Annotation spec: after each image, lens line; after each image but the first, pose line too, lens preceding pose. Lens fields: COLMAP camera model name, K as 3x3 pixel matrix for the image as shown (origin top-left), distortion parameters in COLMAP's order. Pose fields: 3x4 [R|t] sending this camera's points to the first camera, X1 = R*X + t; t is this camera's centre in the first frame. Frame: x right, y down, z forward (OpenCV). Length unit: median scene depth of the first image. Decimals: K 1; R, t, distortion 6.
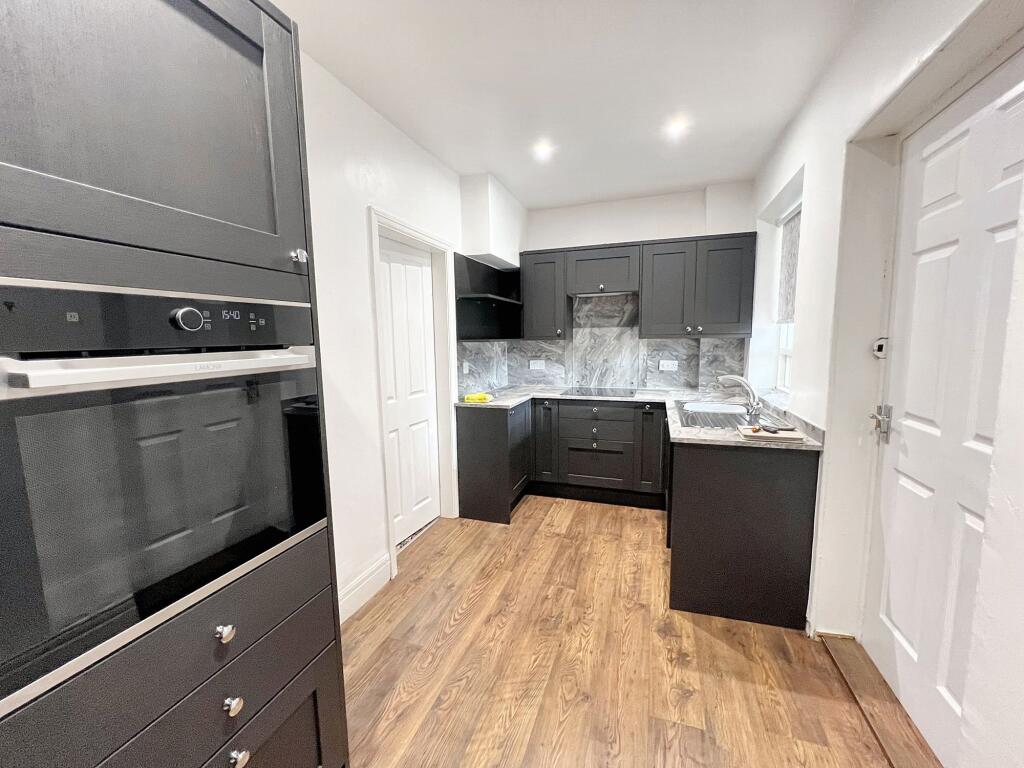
lens RADIAL K [[406.8, 0, 512.0], [0, 406.8, 384.0], [0, 0, 1]] dist [-0.003768, -0.000214]
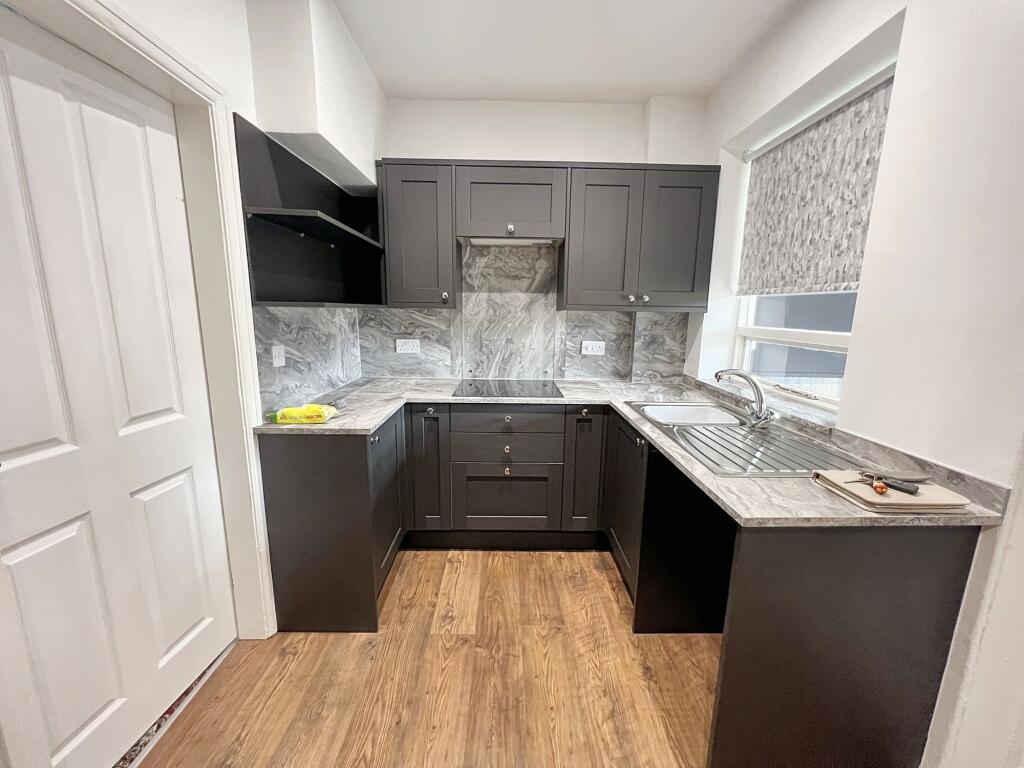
lens RADIAL K [[406.8, 0, 512.0], [0, 406.8, 384.0], [0, 0, 1]] dist [-0.003768, -0.000214]
pose [[0.938025, -0.033899, 0.344906, -0.011555], [0.011019, 0.997619, 0.068084, -0.034387], [-0.346393, -0.060064, 0.936165, 0.379448]]
